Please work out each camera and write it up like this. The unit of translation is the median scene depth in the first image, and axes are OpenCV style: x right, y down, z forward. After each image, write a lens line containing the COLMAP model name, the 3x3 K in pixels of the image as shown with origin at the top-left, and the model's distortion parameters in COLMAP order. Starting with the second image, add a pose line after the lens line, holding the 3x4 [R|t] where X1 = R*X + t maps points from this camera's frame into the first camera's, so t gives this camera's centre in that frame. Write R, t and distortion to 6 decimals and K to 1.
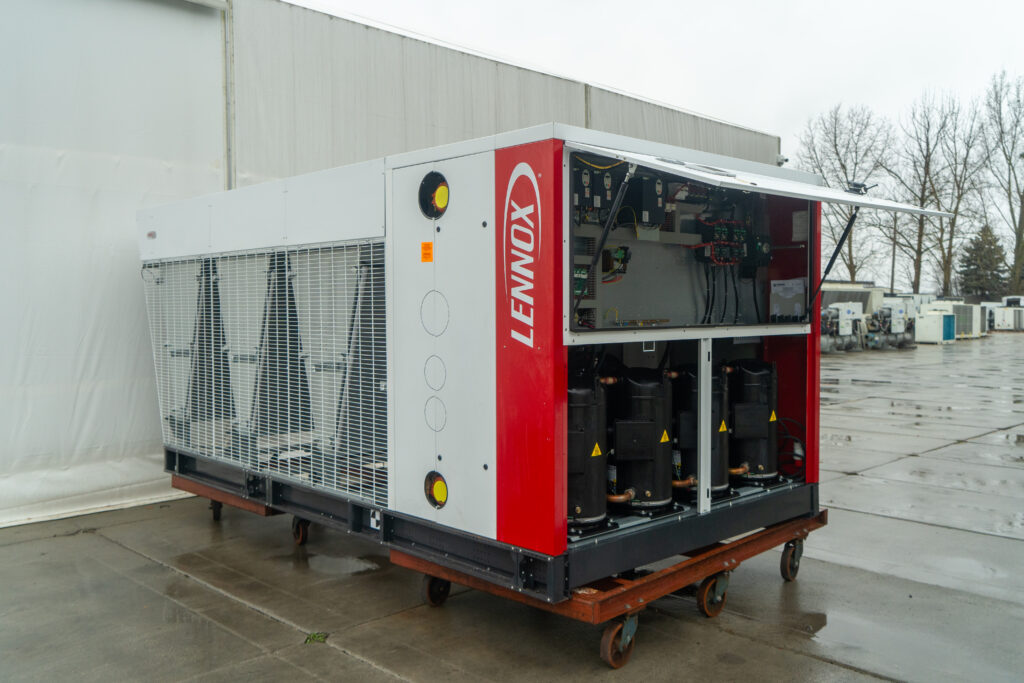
lens RADIAL K [[887.8, 0, 510.8], [0, 887.8, 341.9], [0, 0, 1]] dist [-0.001888, 0.041958]
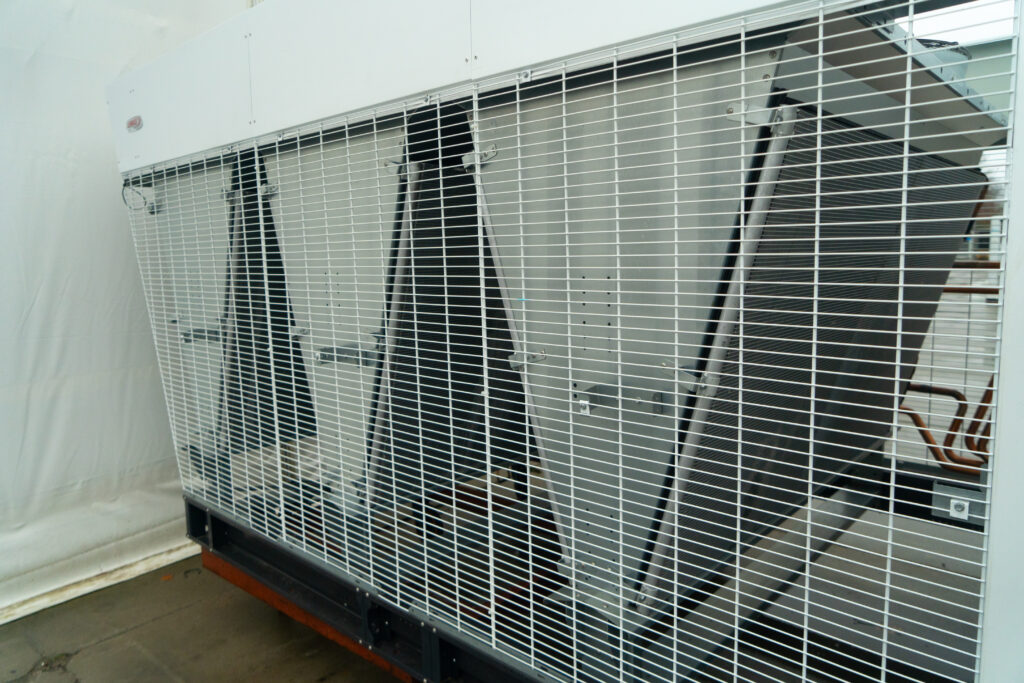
lens RADIAL K [[690.1, 0, 511.0], [0, 690.1, 333.2], [0, 0, 1]] dist [-0.014343, 0.004111]
pose [[0.996252, -0.036518, 0.078416, -0.276552], [0.029945, 0.996064, 0.083424, -0.023964], [-0.081154, -0.080763, 0.993424, 0.722803]]
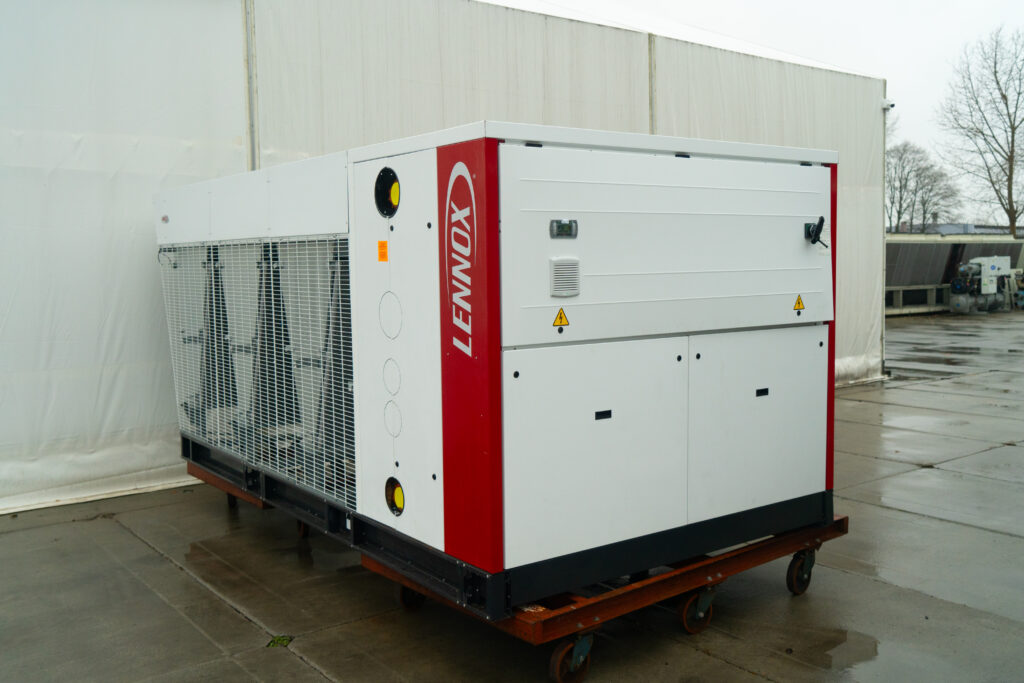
lens RADIAL K [[946.1, 0, 508.6], [0, 946.1, 338.4], [0, 0, 1]] dist [0.019882, 0.000000]
pose [[0.992406, 0.001004, -0.122998, 0.138909], [0.004259, 0.999087, 0.042520, -0.041308], [0.122928, -0.042721, 0.991496, -0.004800]]
